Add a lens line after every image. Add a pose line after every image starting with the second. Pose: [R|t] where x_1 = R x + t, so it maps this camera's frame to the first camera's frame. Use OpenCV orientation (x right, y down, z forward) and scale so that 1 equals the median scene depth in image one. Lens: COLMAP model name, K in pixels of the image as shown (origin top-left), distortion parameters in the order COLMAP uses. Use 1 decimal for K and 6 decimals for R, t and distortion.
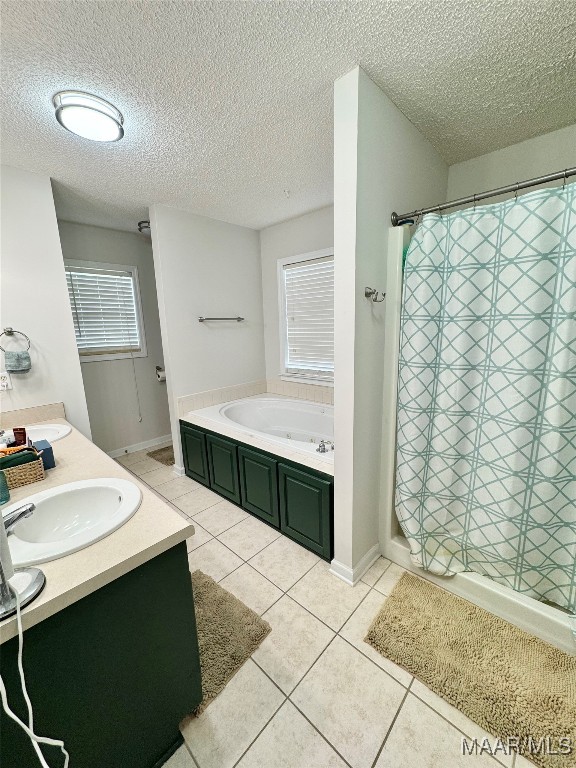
lens RADIAL K [[306.8, 0, 289.9], [0, 306.8, 384.1], [0, 0, 1]] dist [-0.000788, -0.000023]
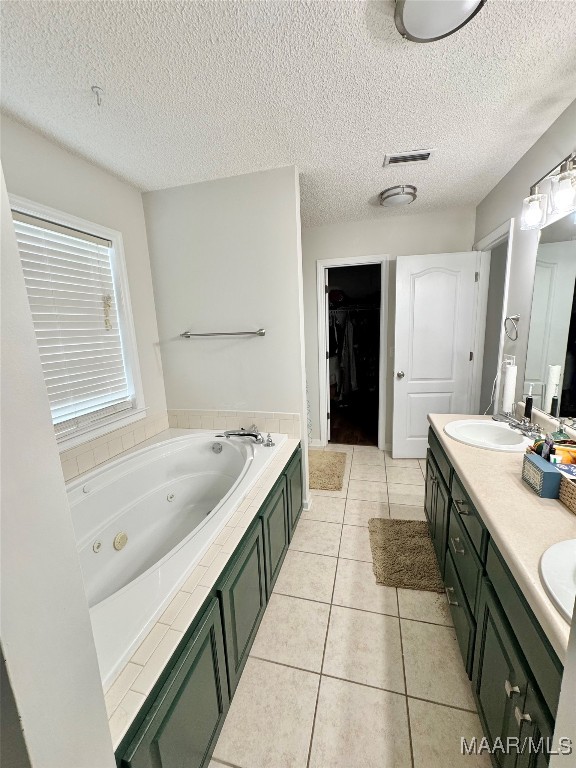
lens RADIAL K [[306.8, 0, 289.9], [0, 306.8, 384.1], [0, 0, 1]] dist [-0.000788, -0.000023]
pose [[-0.475219, -0.121263, 0.871471, -0.918006], [0.218082, 0.943318, 0.250182, -0.266748], [-0.852413, 0.308943, -0.421837, 1.431443]]
